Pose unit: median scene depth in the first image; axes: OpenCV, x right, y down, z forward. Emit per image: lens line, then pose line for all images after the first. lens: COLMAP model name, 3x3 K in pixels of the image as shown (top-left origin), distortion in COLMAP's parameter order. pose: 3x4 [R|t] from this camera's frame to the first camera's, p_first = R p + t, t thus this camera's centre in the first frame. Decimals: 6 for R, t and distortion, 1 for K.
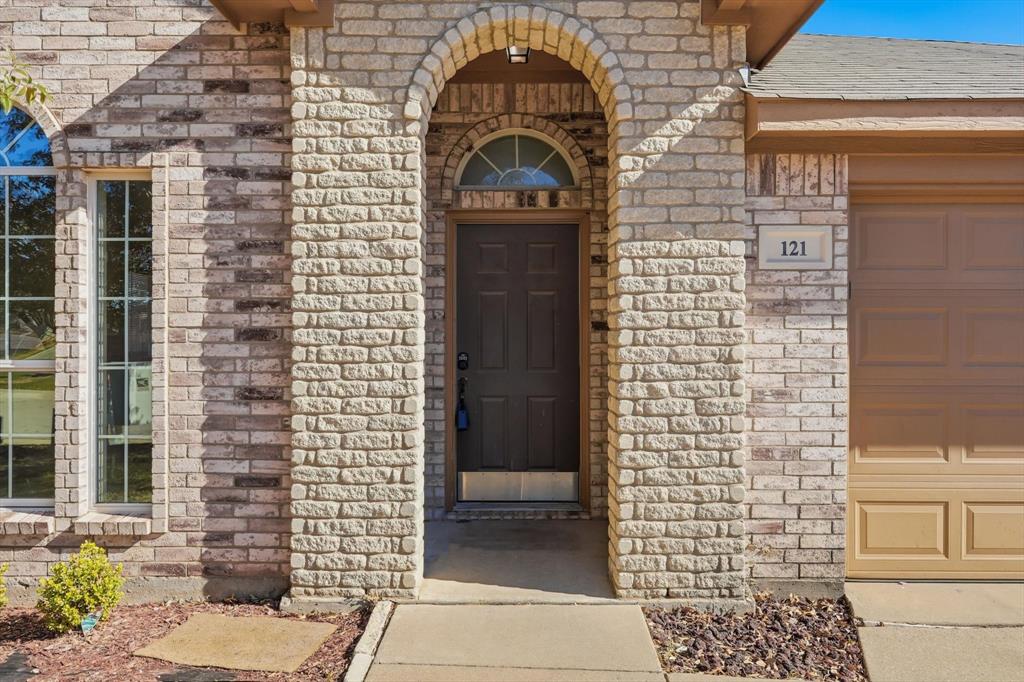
lens RADIAL K [[747.7, 0, 512.0], [0, 747.7, 341.0], [0, 0, 1]] dist [0.012138, 0.001438]
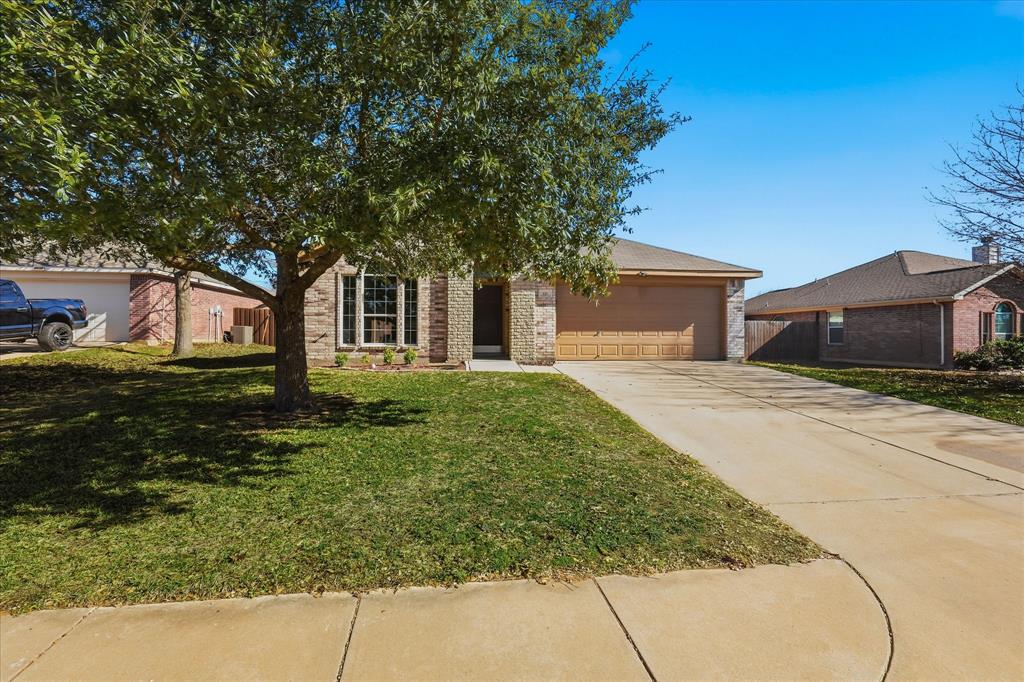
lens RADIAL K [[448.9, 0, 512.6], [0, 448.9, 334.8], [0, 0, 1]] dist [0.002081, -0.000073]
pose [[0.991466, 0.002349, 0.130343, -0.246644], [-0.002125, 0.999996, -0.001858, 0.165114], [-0.130346, 0.001565, 0.991467, -2.028985]]
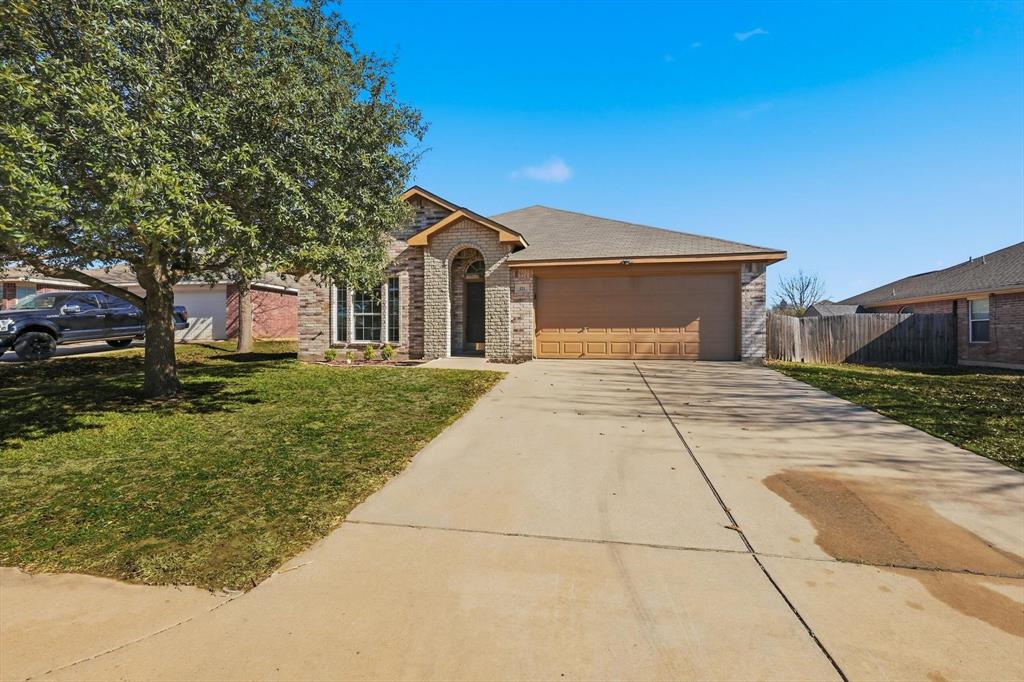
lens RADIAL K [[448.9, 0, 512.6], [0, 448.9, 334.8], [0, 0, 1]] dist [0.002081, -0.000073]
pose [[0.984710, -0.001901, -0.174193, 0.827178], [0.001722, 0.999998, -0.001181, 0.183169], [0.174194, 0.000863, 0.984711, -1.903816]]
